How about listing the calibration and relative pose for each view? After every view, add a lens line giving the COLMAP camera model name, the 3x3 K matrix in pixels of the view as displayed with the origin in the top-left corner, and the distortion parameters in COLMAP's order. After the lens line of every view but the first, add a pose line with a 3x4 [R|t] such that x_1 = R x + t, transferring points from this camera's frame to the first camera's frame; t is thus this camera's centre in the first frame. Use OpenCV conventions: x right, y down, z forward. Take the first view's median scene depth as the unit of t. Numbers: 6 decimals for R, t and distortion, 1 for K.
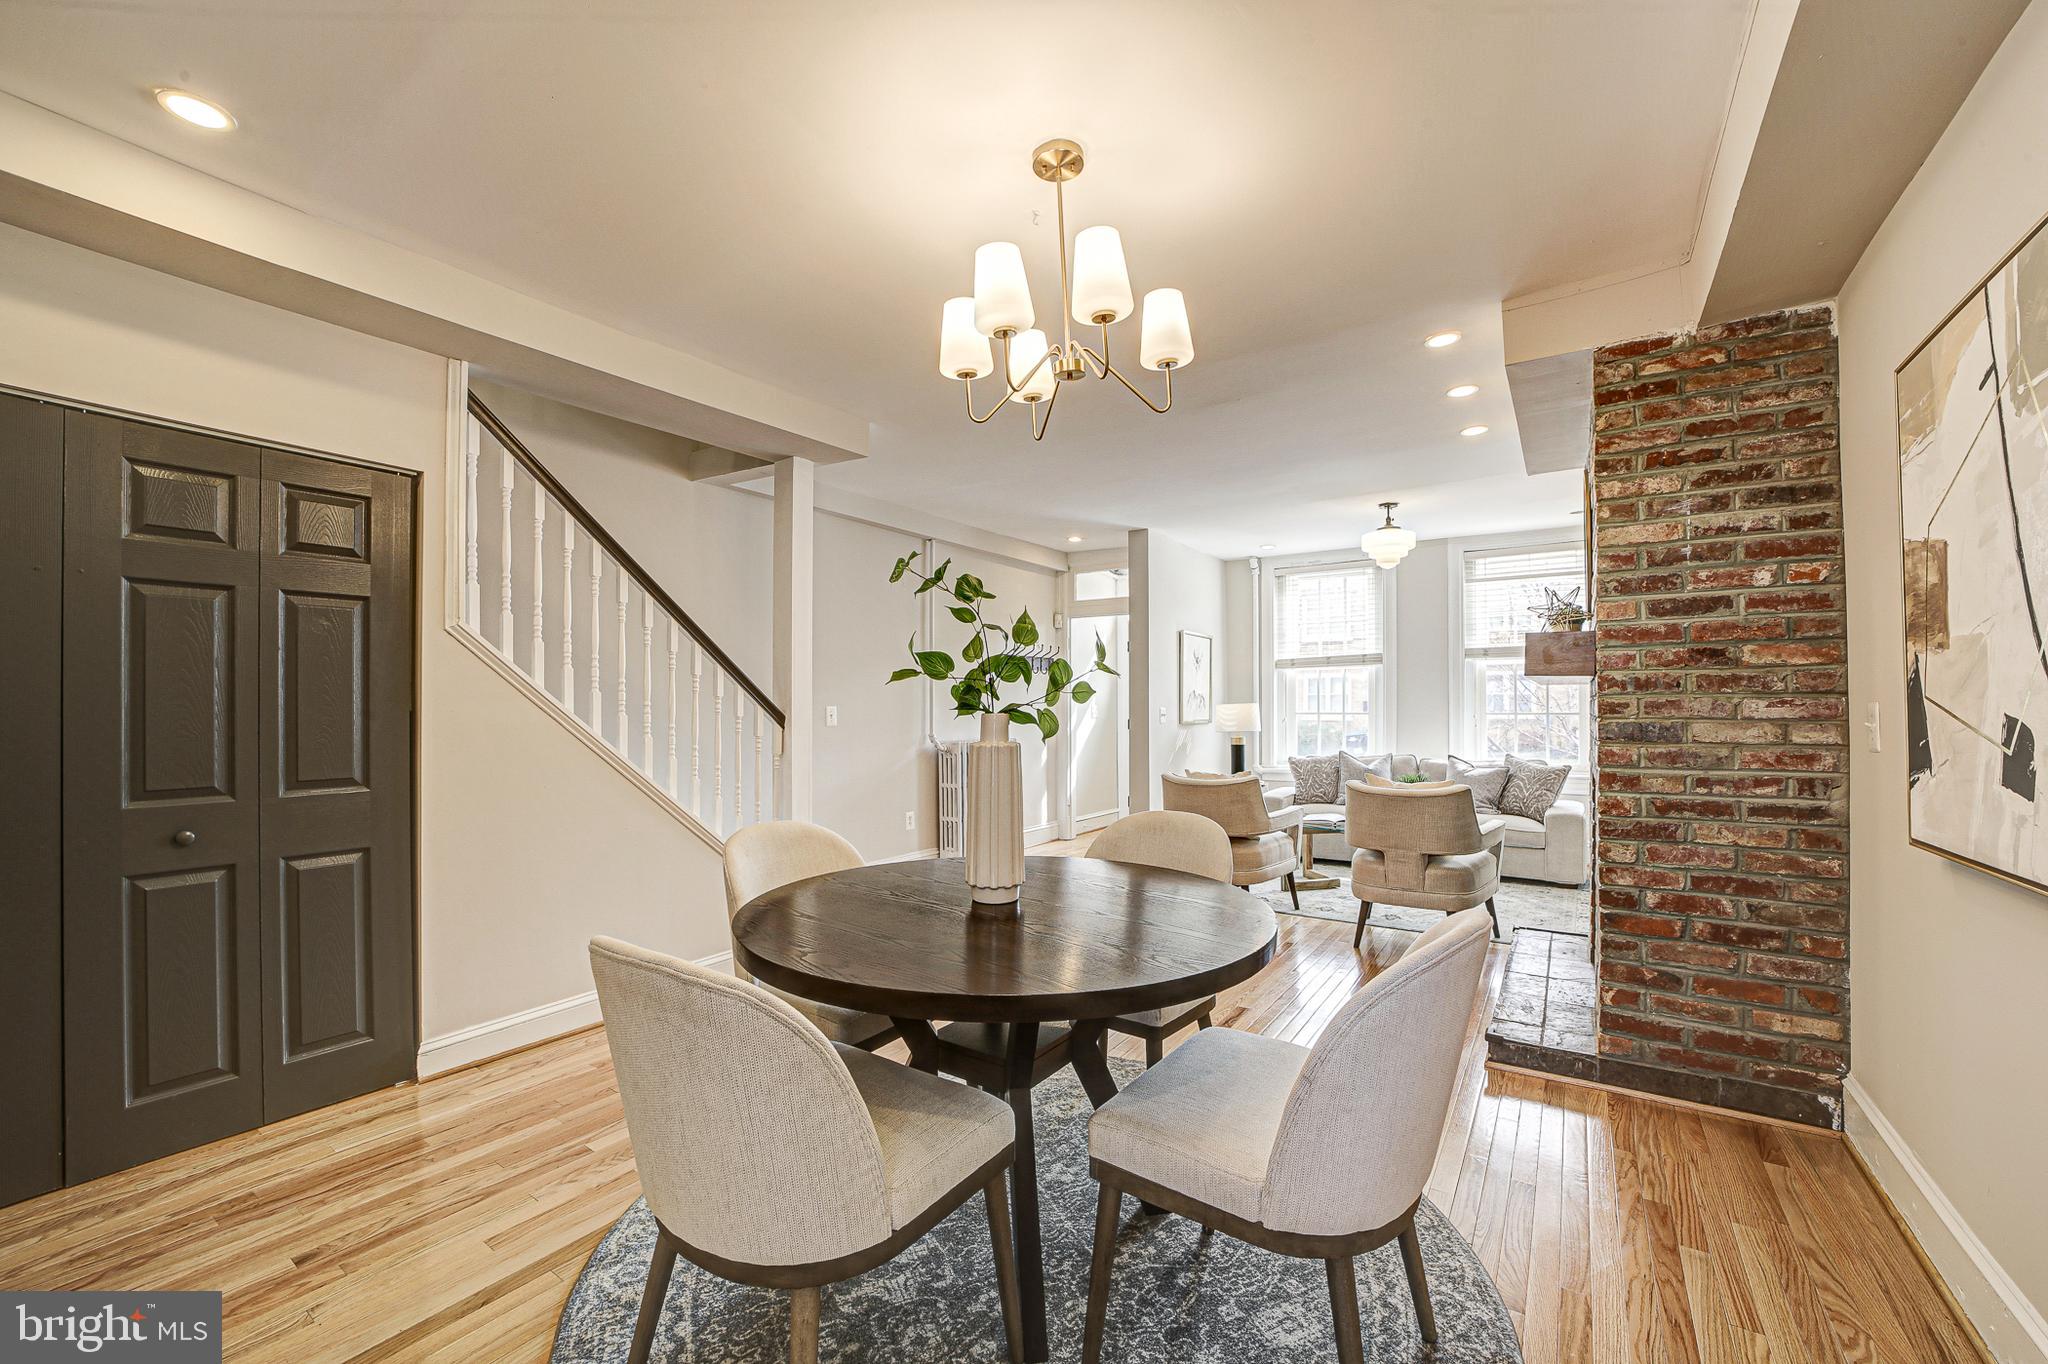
lens RADIAL K [[774.2, 0, 1094.8], [0, 774.2, 710.0], [0, 0, 1]] dist [-0.011360, 0.000411]
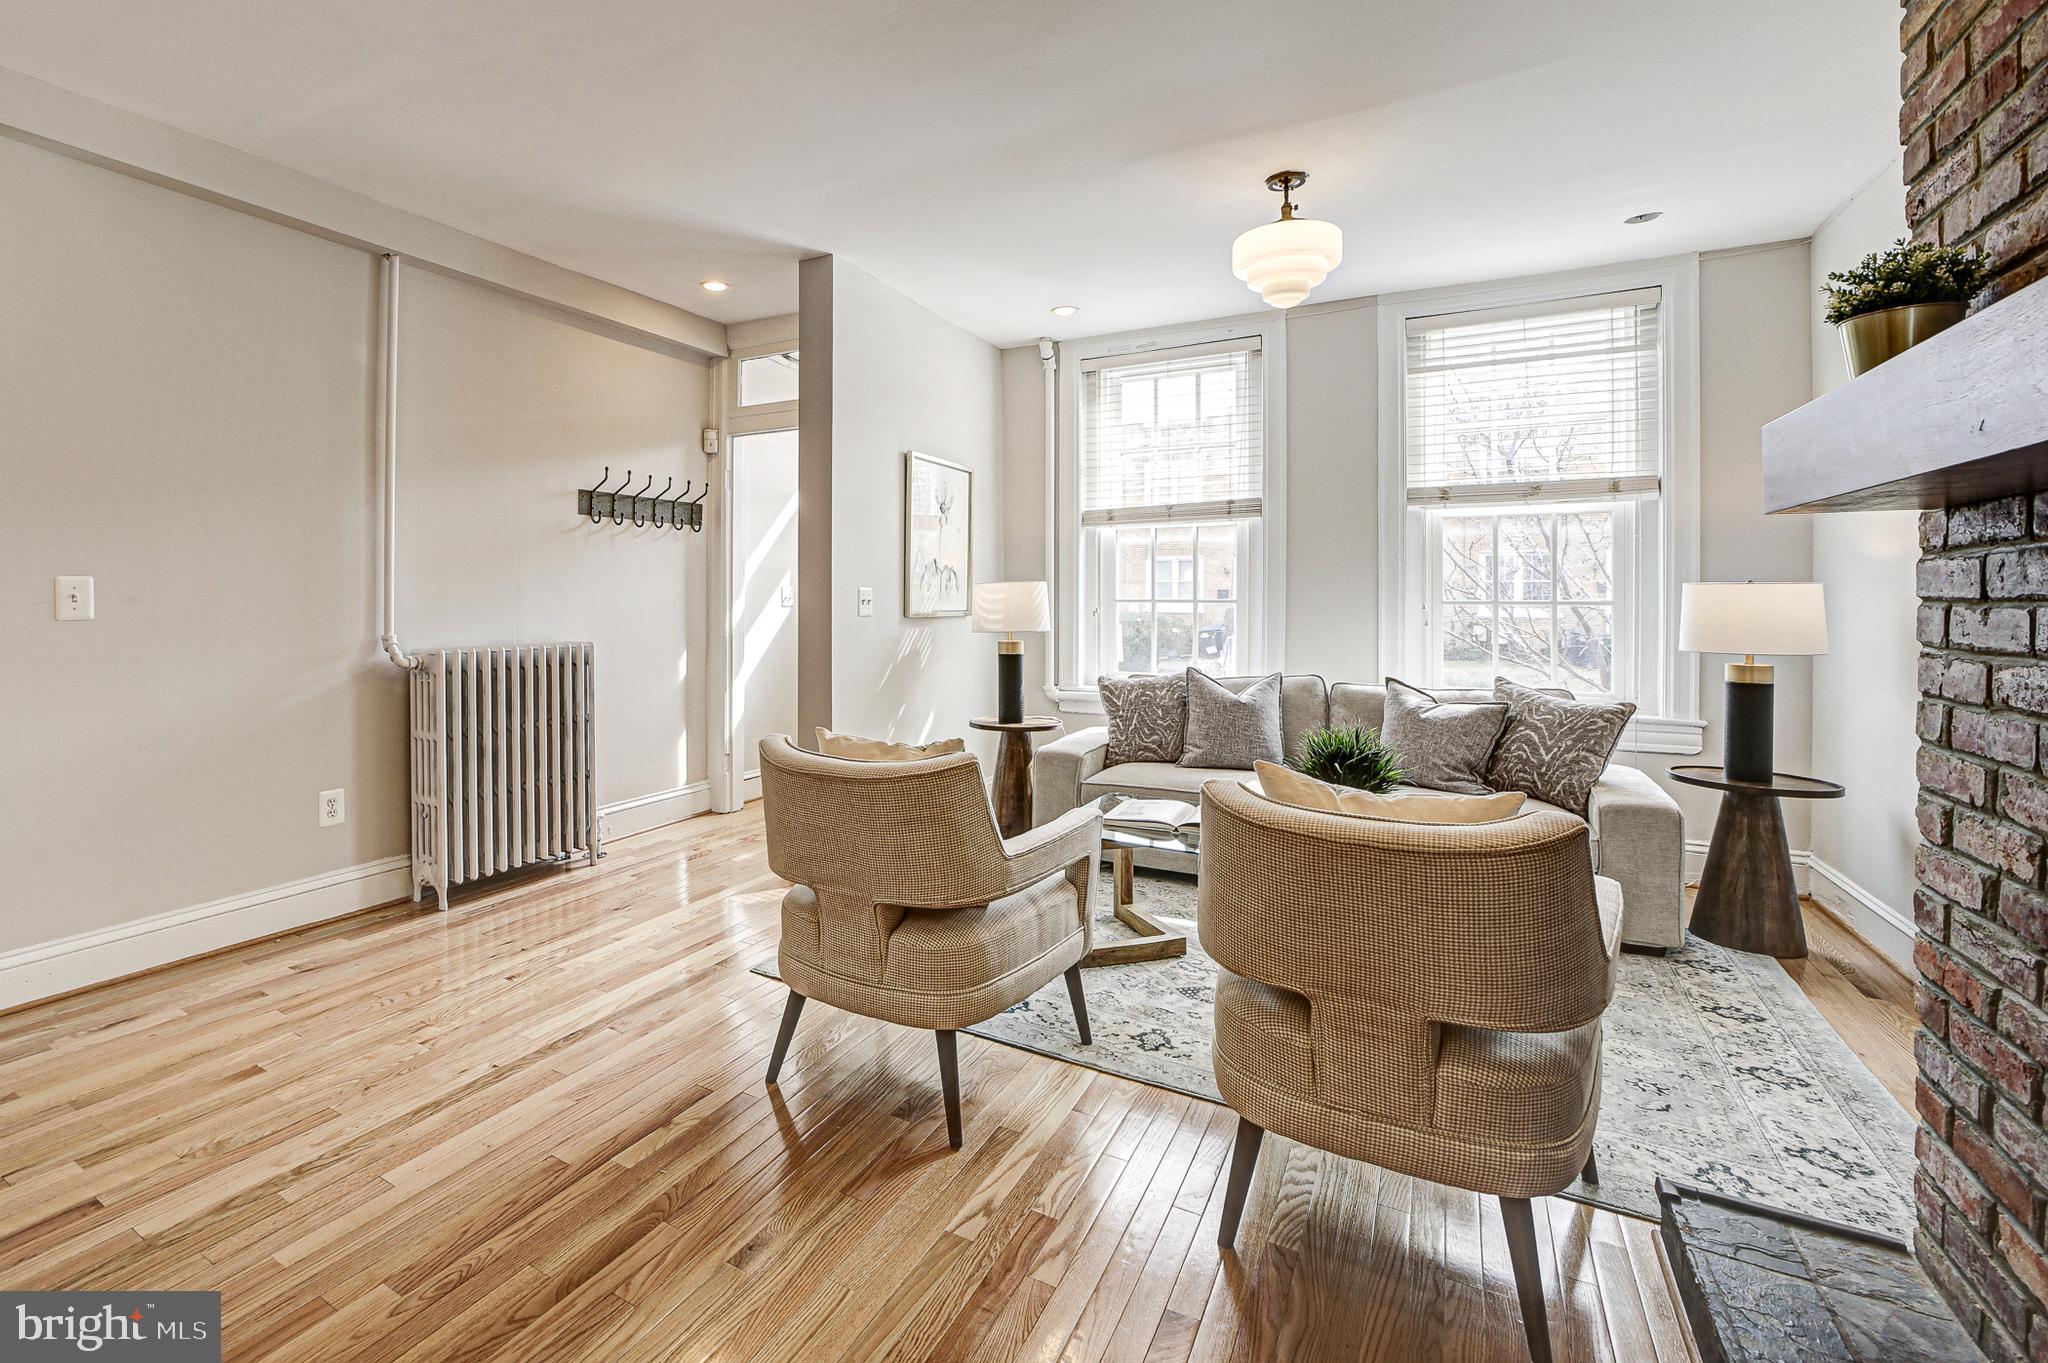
lens RADIAL K [[886.2, 0, 921.9], [0, 886.2, 596.8], [0, 0, 1]] dist [-0.028115, 0.002980]
pose [[0.999905, 0.005530, 0.012600, 0.123068], [-0.005497, 0.999981, -0.002663, 0.004906], [-0.012615, 0.002594, 0.999917, 0.384439]]
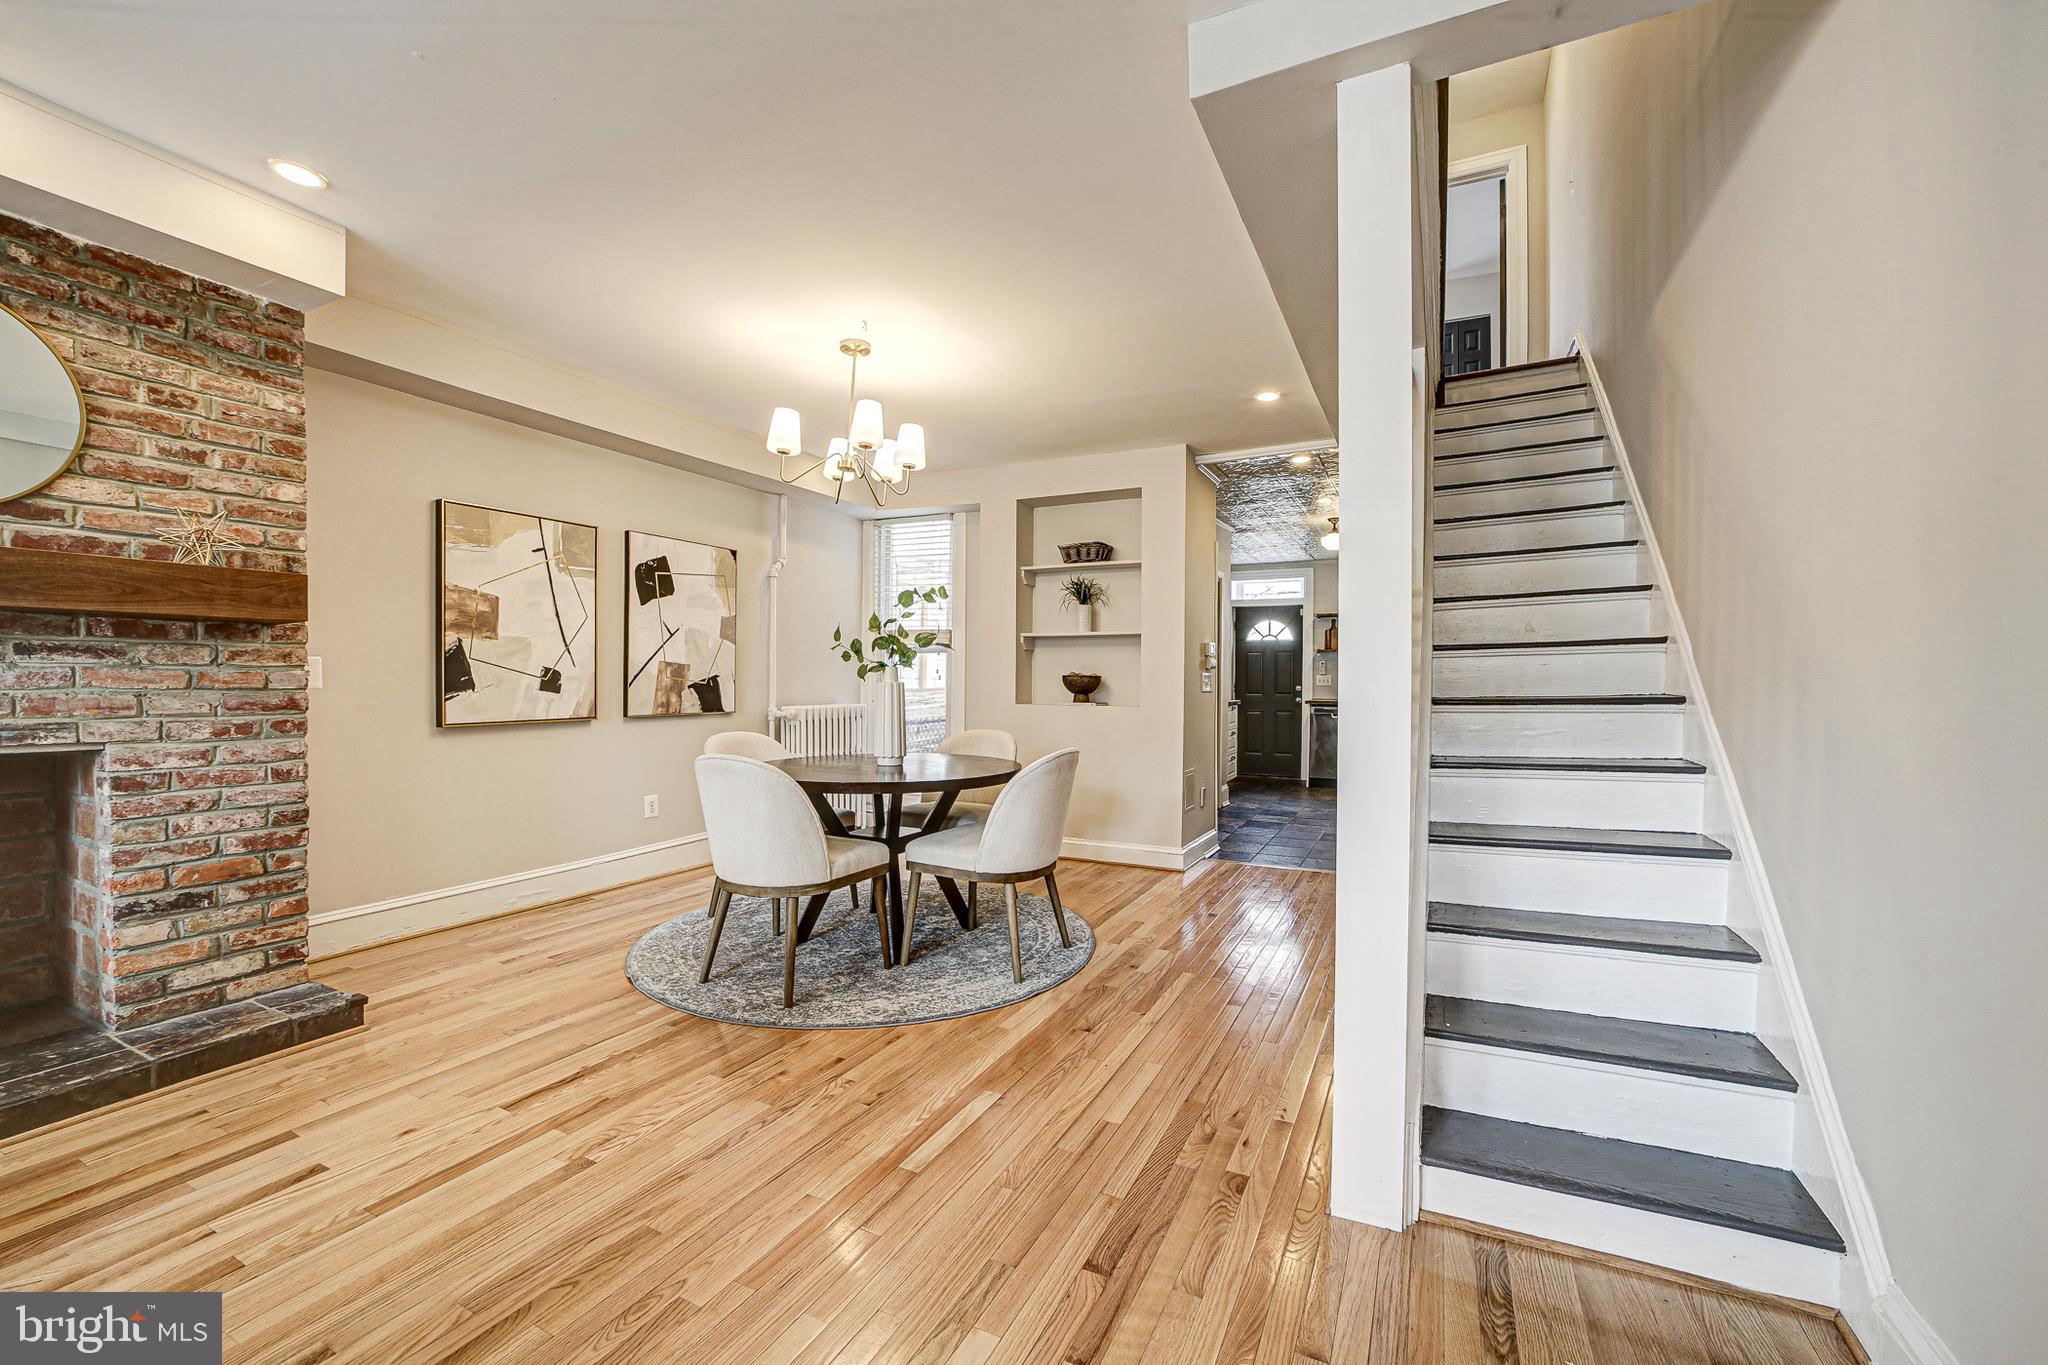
lens RADIAL K [[814.2, 0, 1097.3], [0, 814.2, 684.4], [0, 0, 1]] dist [-0.030349, 0.004398]
pose [[-0.992224, -0.000412, -0.124463, -0.111495], [-0.001328, 0.999973, 0.007272, 0.009963], [0.124457, 0.007381, -0.992198, 0.875106]]
